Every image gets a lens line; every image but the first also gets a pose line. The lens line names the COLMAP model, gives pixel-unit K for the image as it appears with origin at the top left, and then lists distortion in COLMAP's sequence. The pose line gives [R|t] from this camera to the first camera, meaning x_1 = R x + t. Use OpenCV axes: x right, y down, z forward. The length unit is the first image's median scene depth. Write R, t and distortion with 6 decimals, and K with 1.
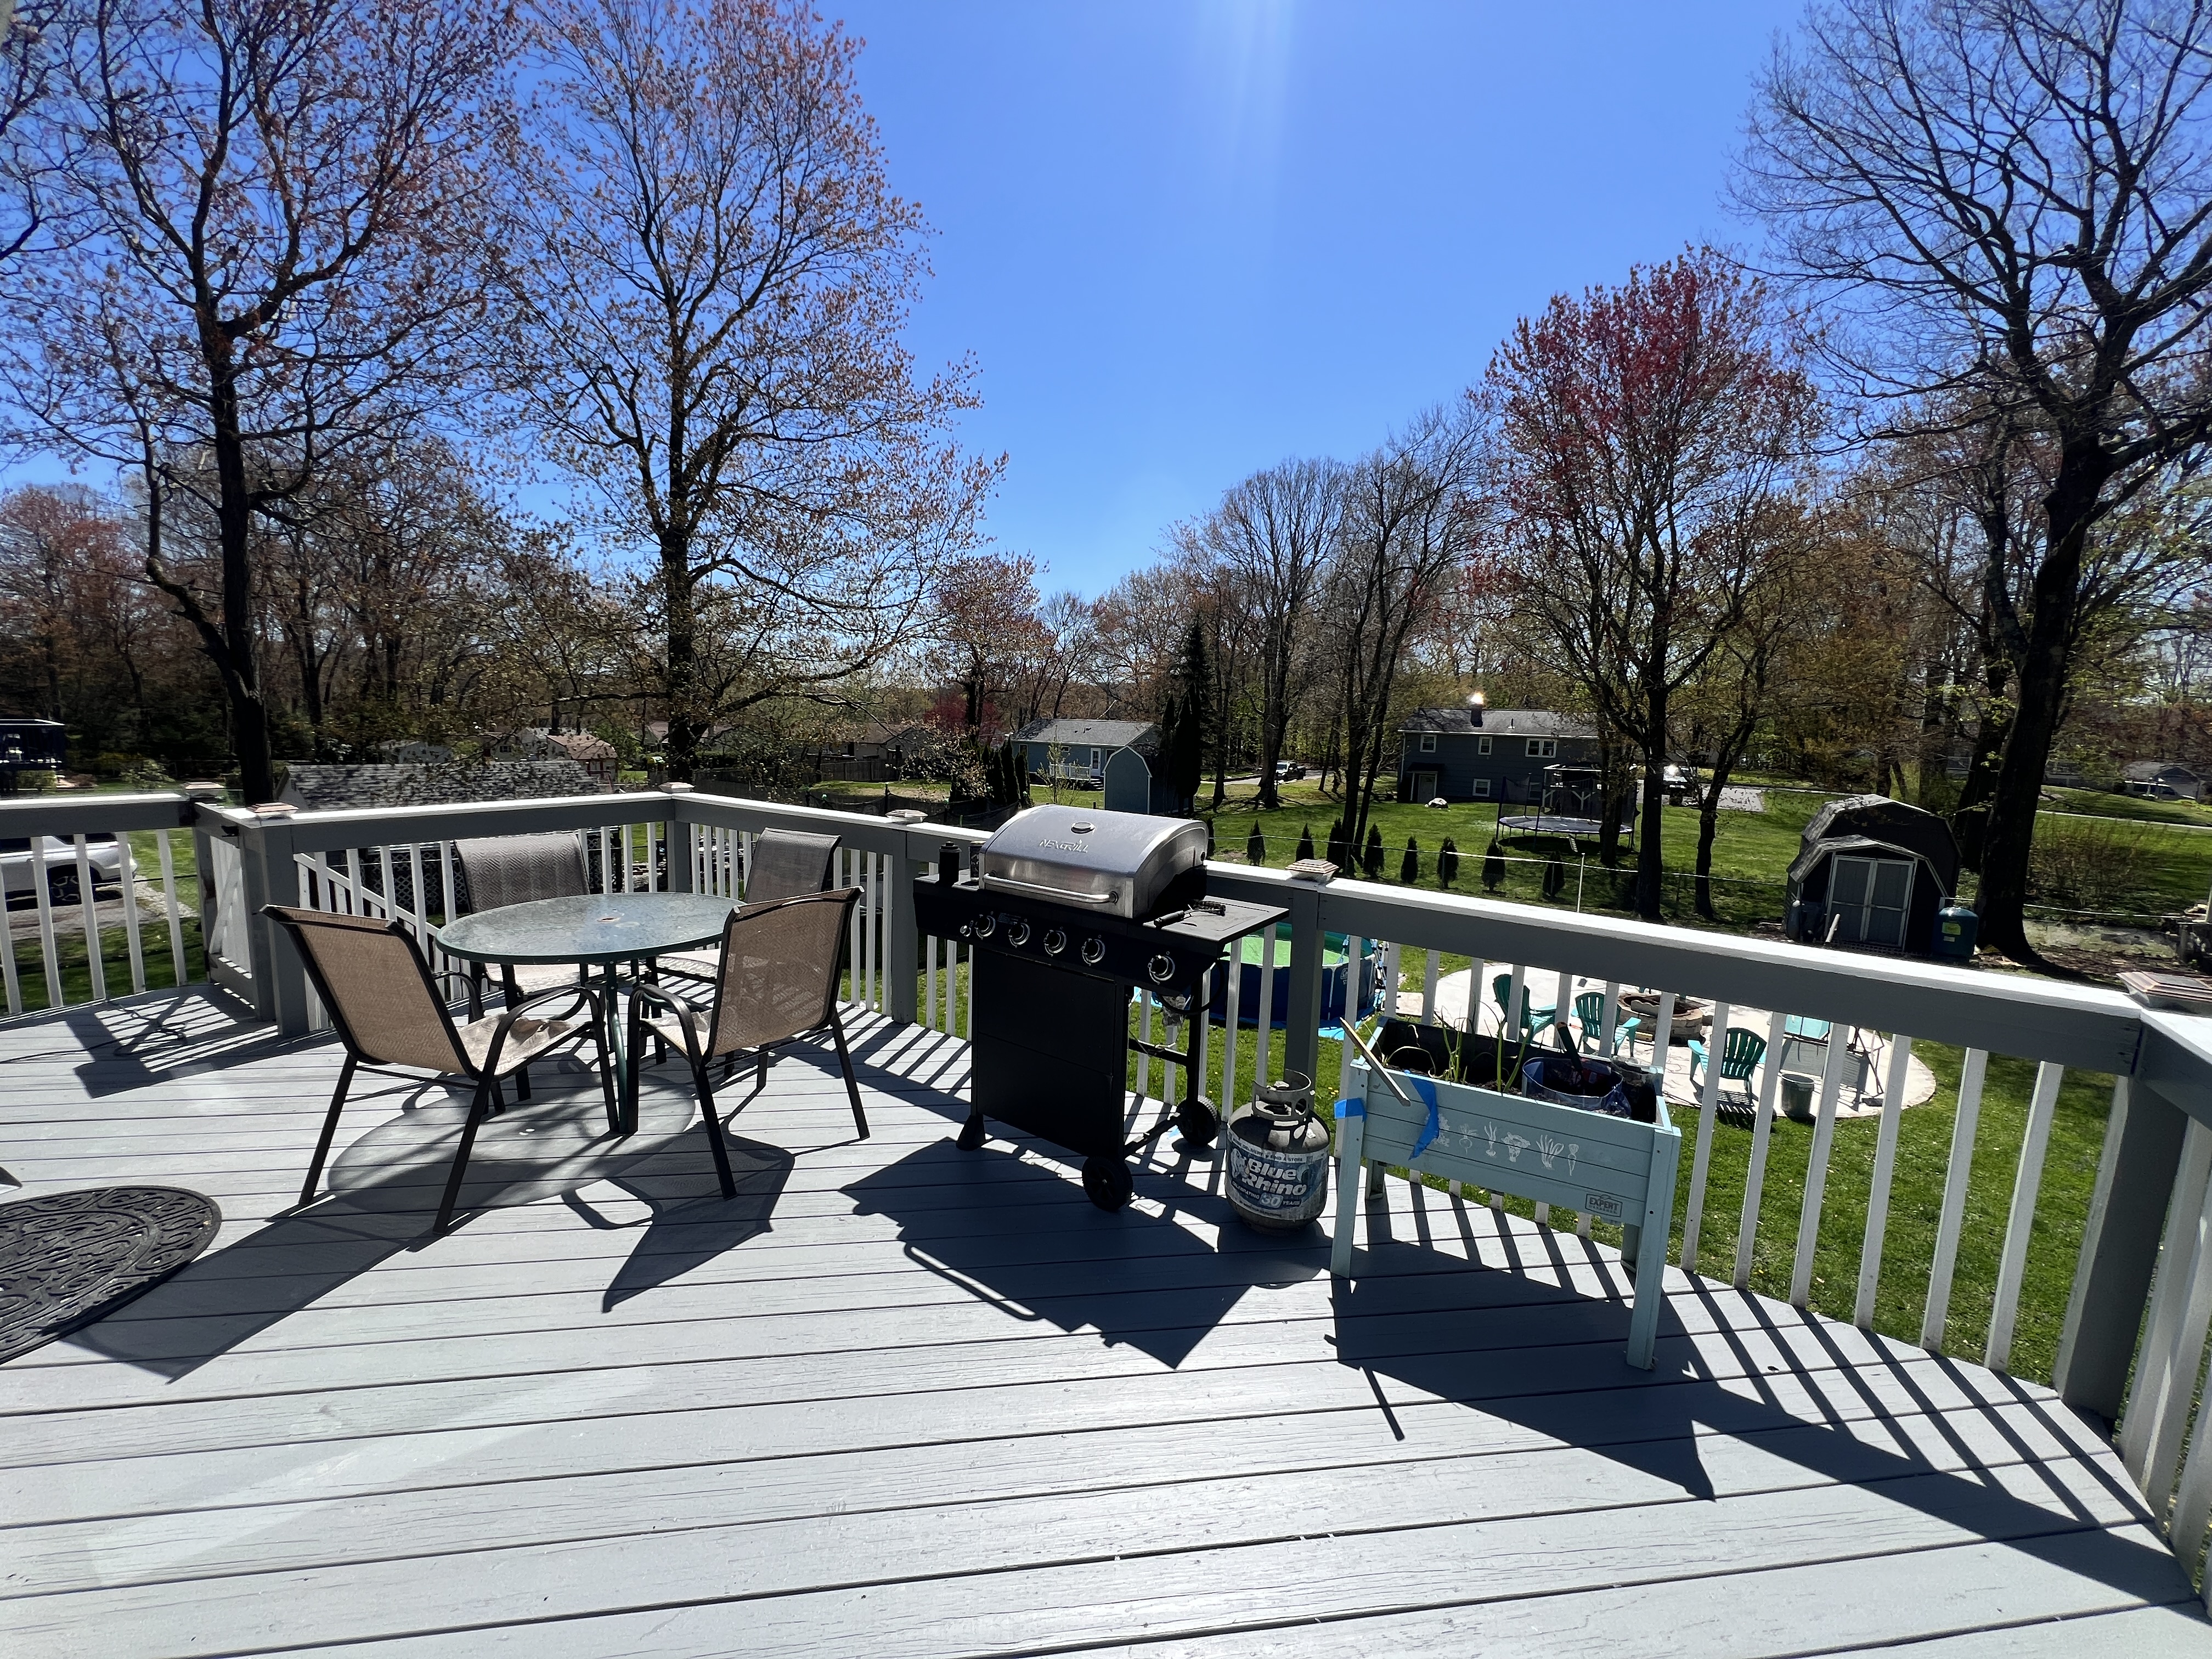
lens RADIAL K [[886.4, 0, 1104.3], [0, 886.4, 832.5], [0, 0, 1]] dist [-0.000369, 0.000485]
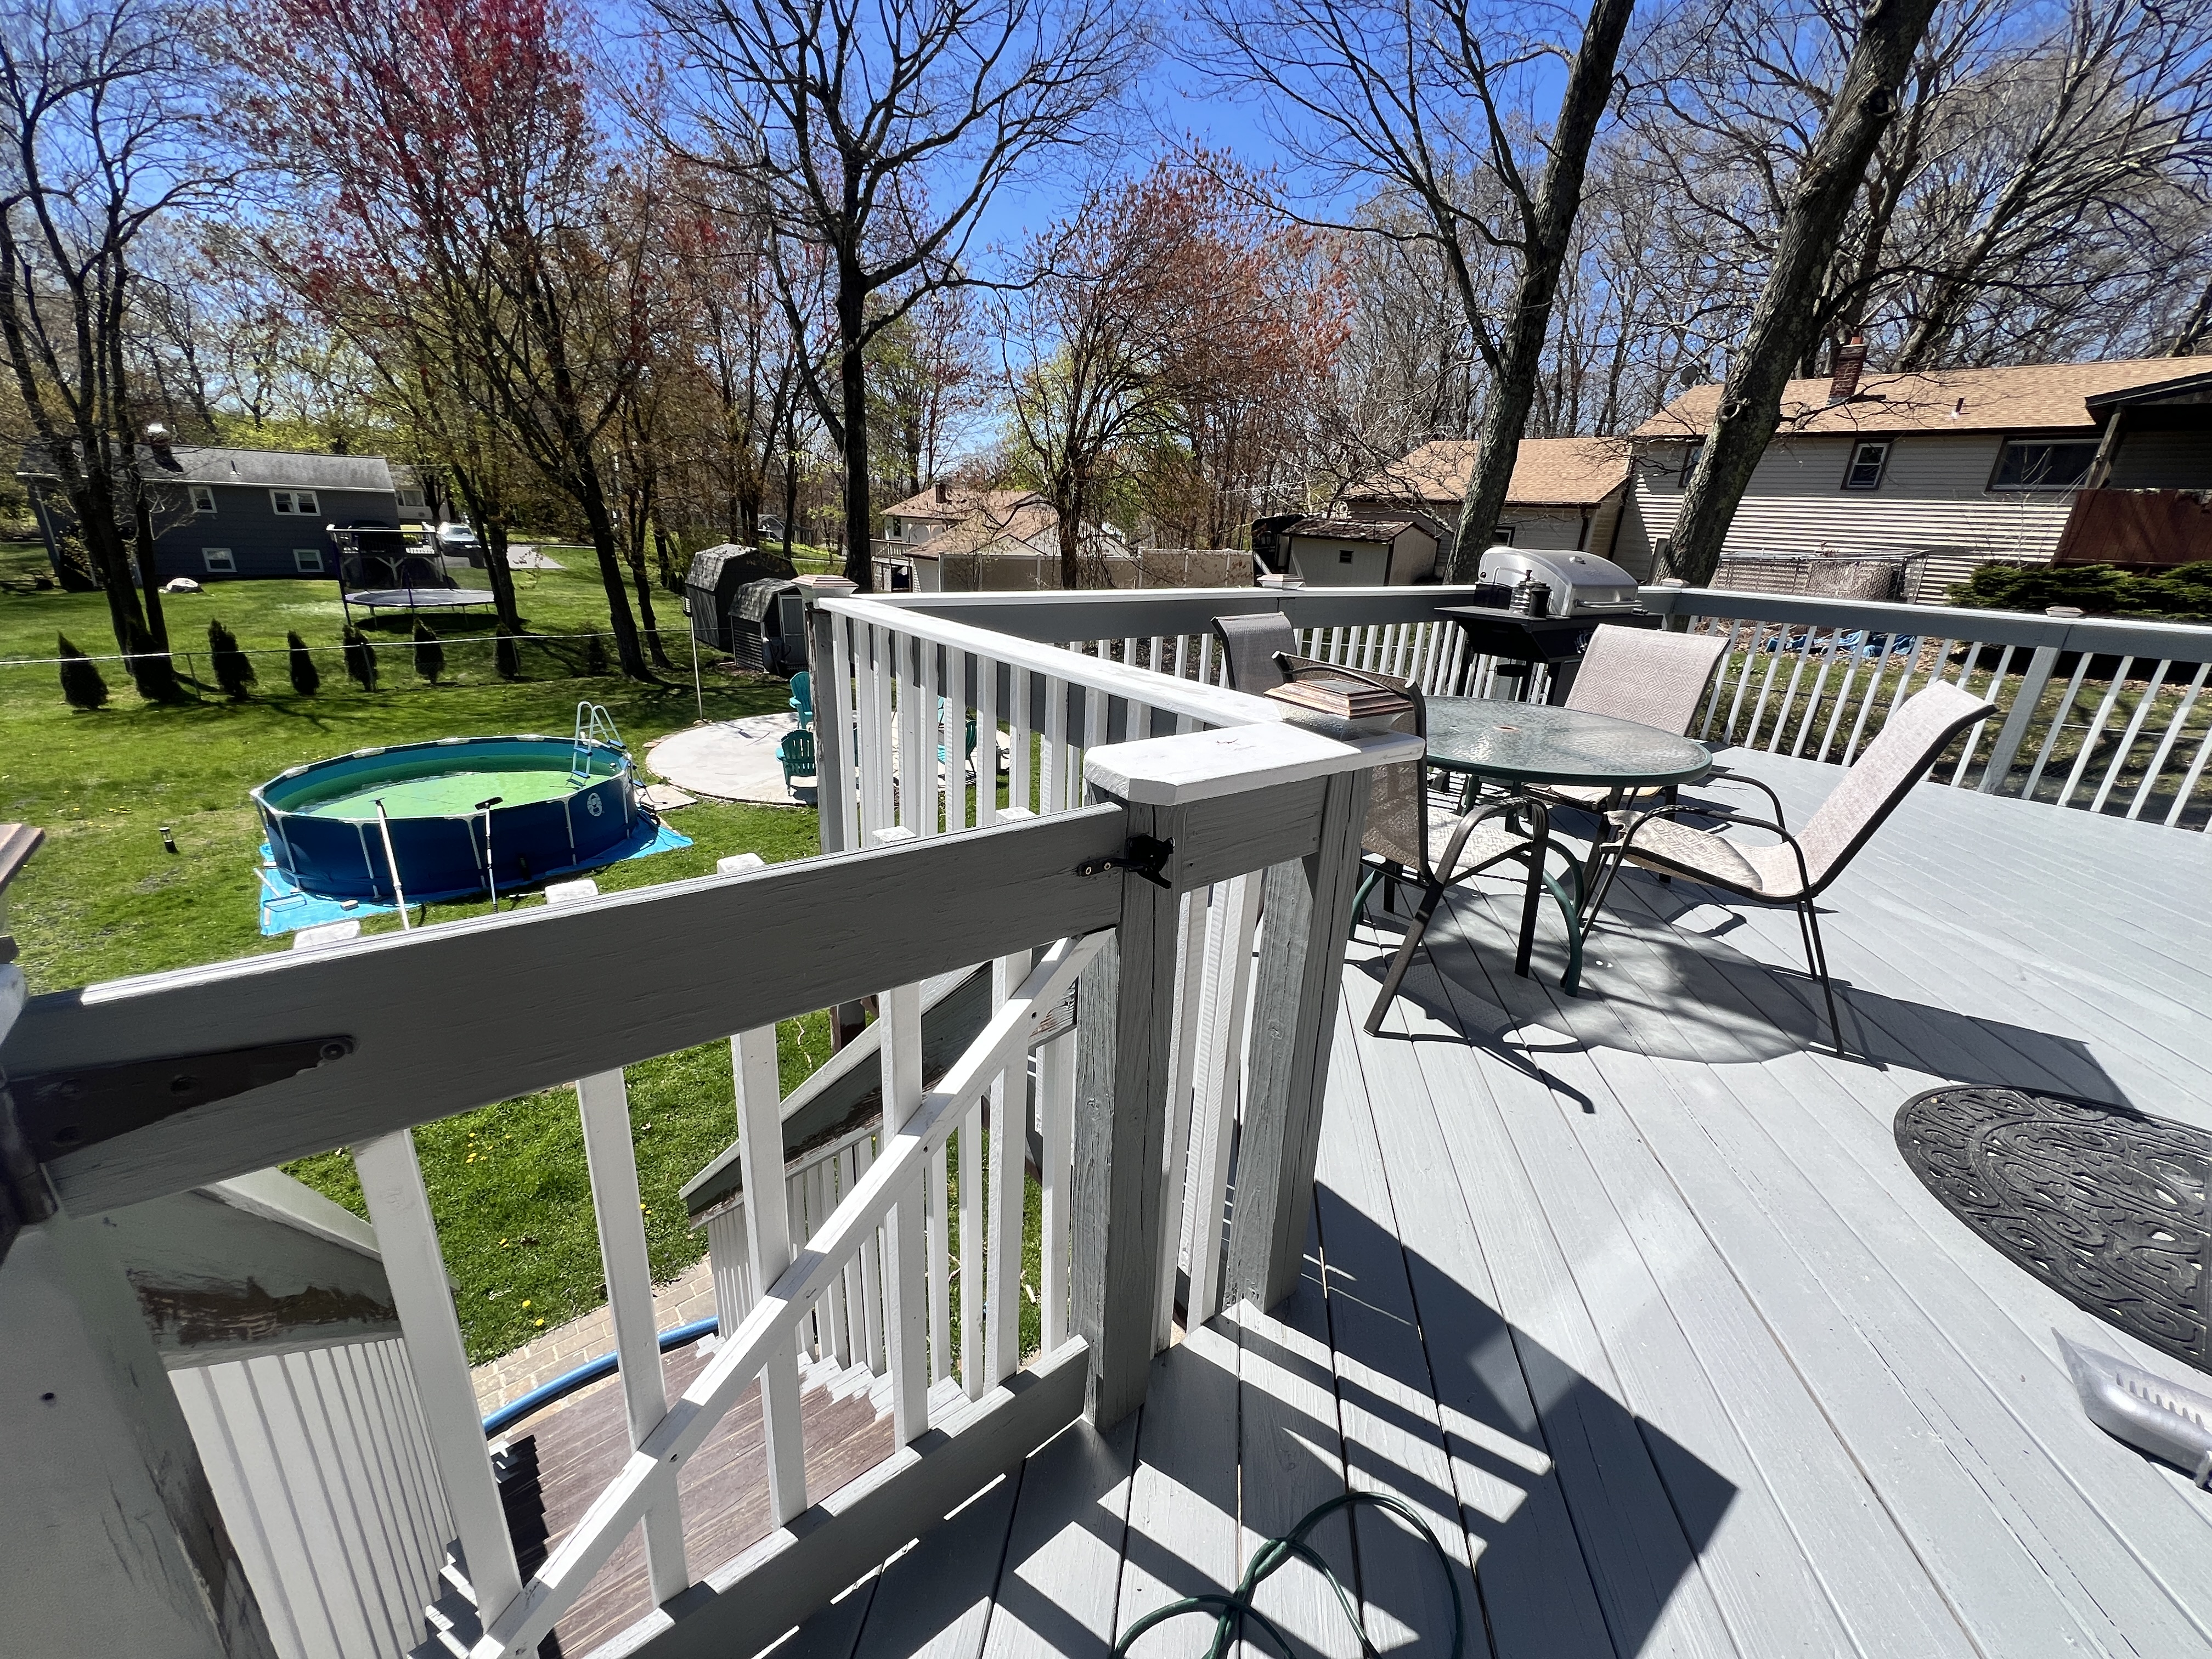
lens RADIAL K [[886.4, 0, 1104.3], [0, 886.4, 832.5], [0, 0, 1]] dist [-0.000369, 0.000485]
pose [[0.292459, -0.334244, 0.895962, -0.222335], [0.092024, 0.942415, 0.321535, -0.016233], [-0.951840, -0.011585, 0.306376, 0.174003]]
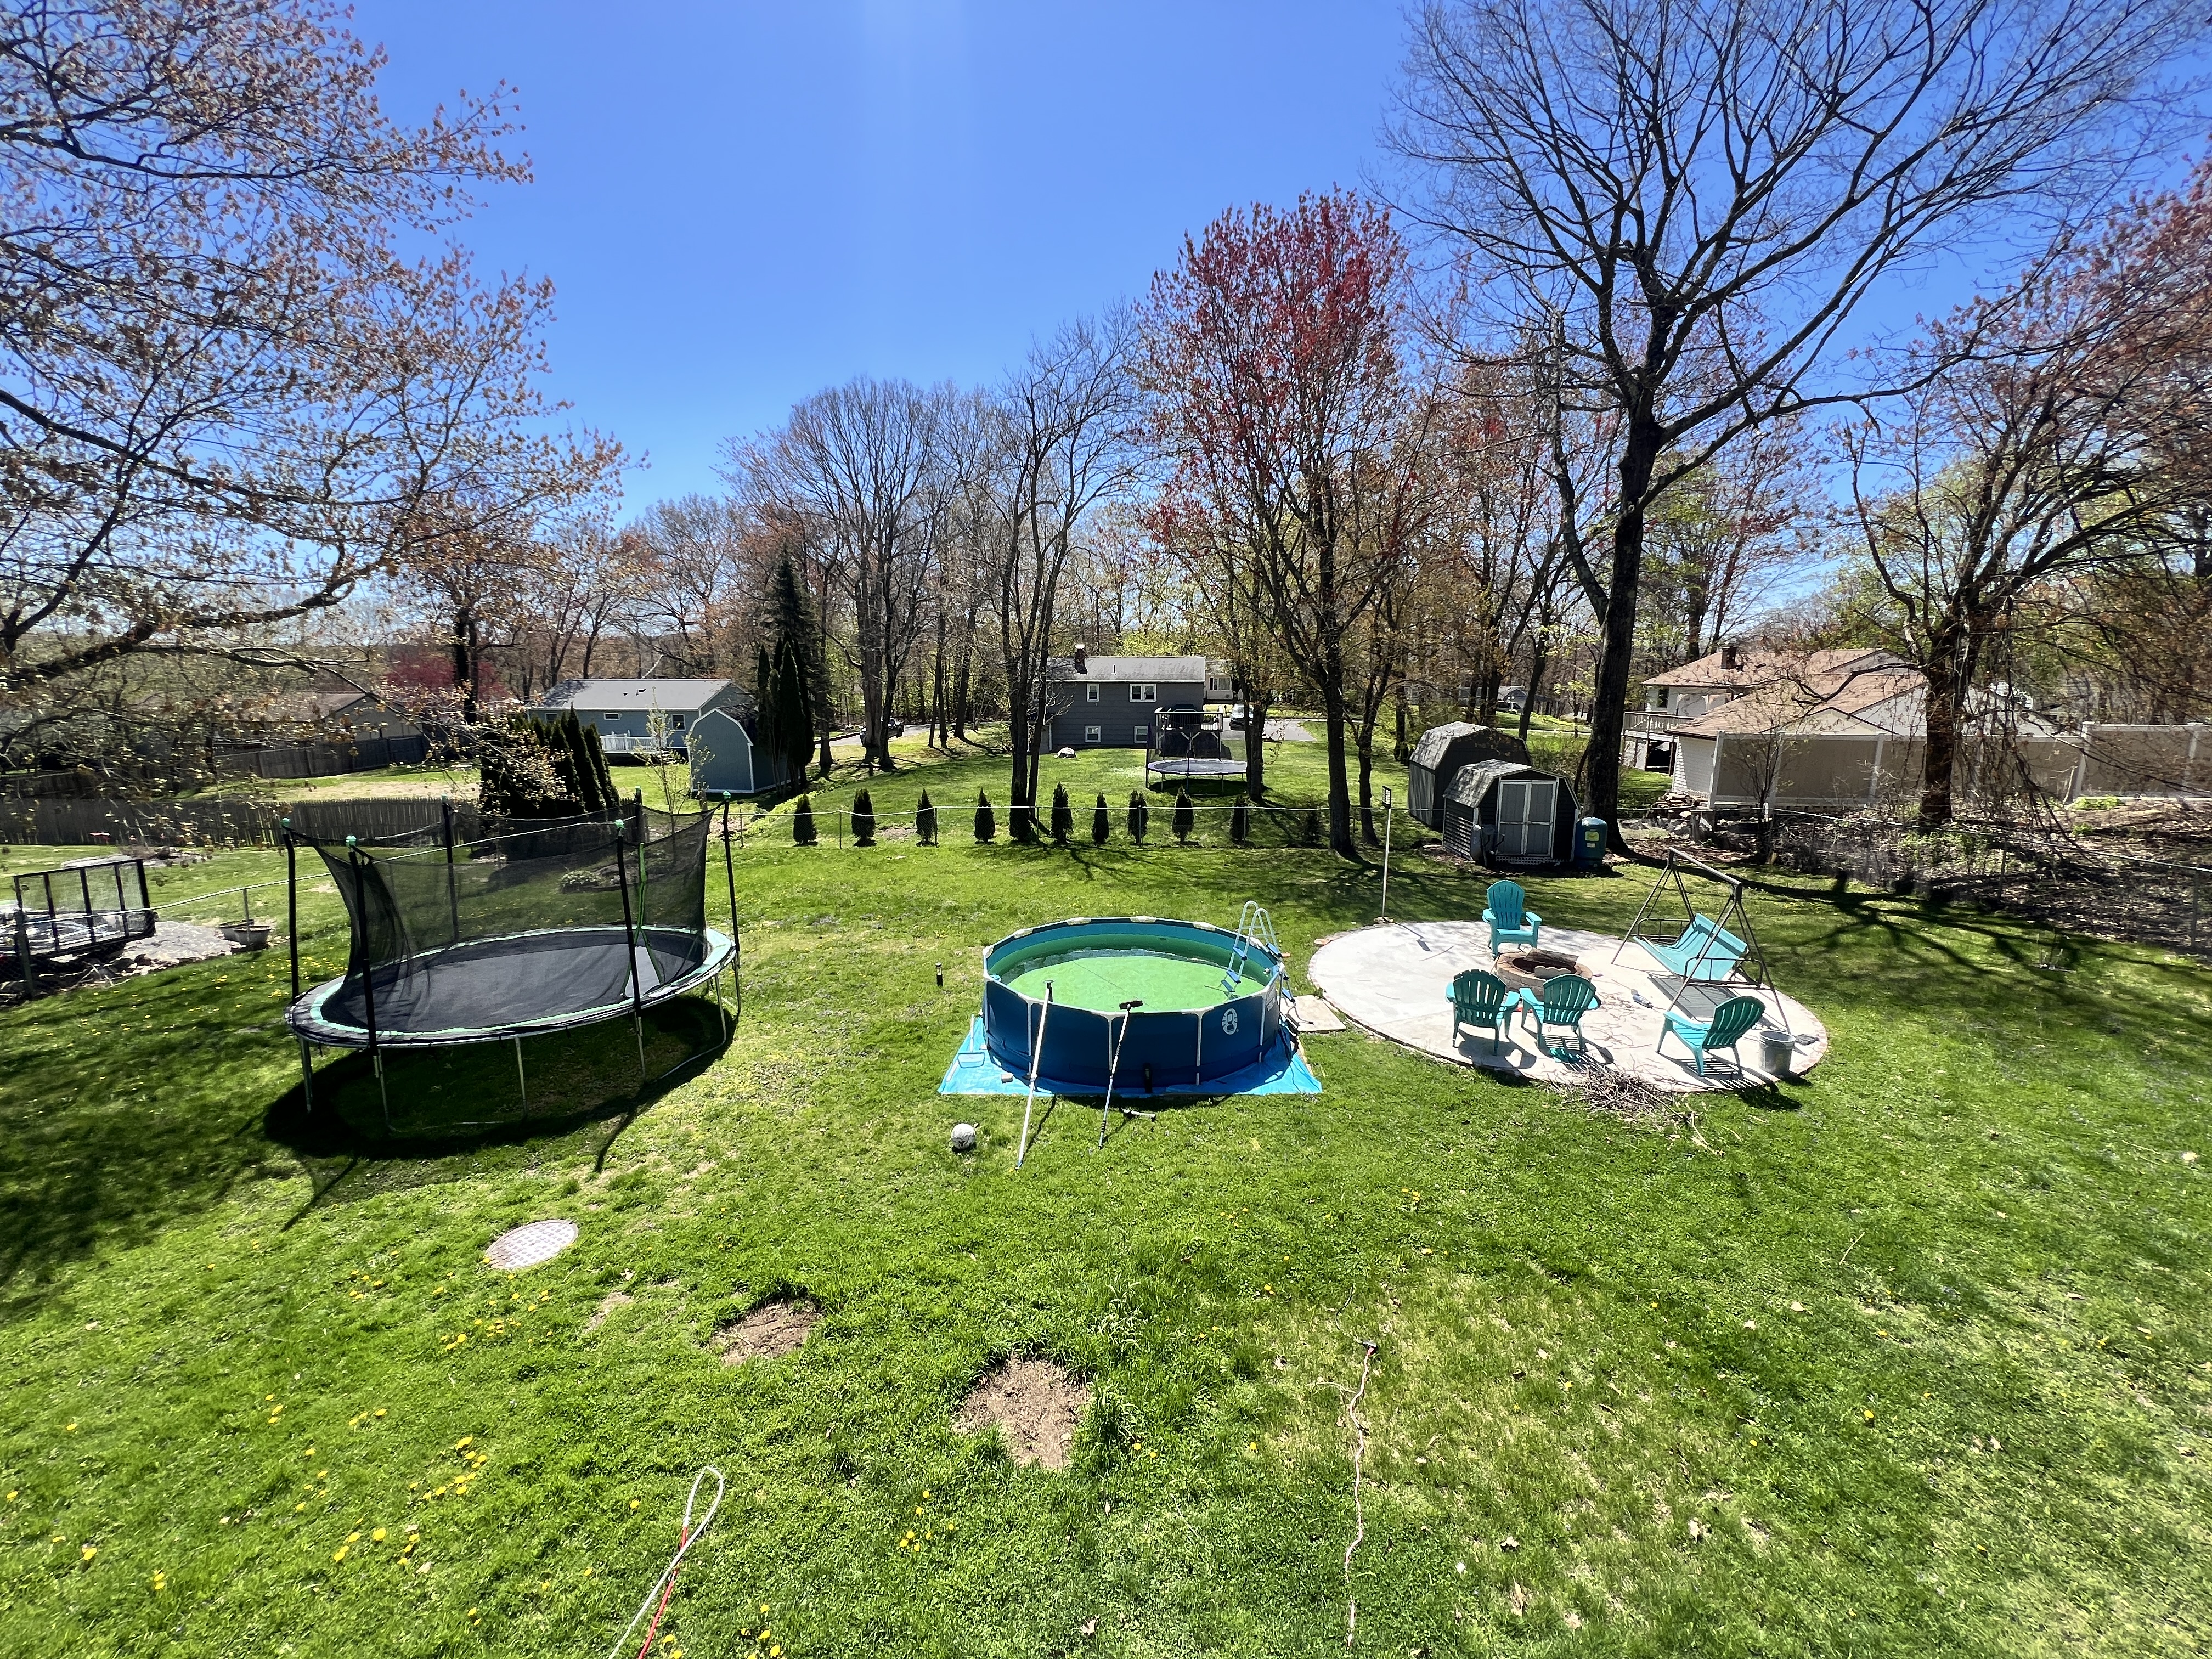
lens RADIAL K [[886.4, 0, 1104.3], [0, 886.4, 832.5], [0, 0, 1]] dist [-0.000369, 0.000485]
pose [[0.877121, -0.112118, 0.466999, -0.115813], [0.087396, 0.993395, 0.074348, -0.030869], [-0.472250, -0.024399, 0.881127, 0.232098]]
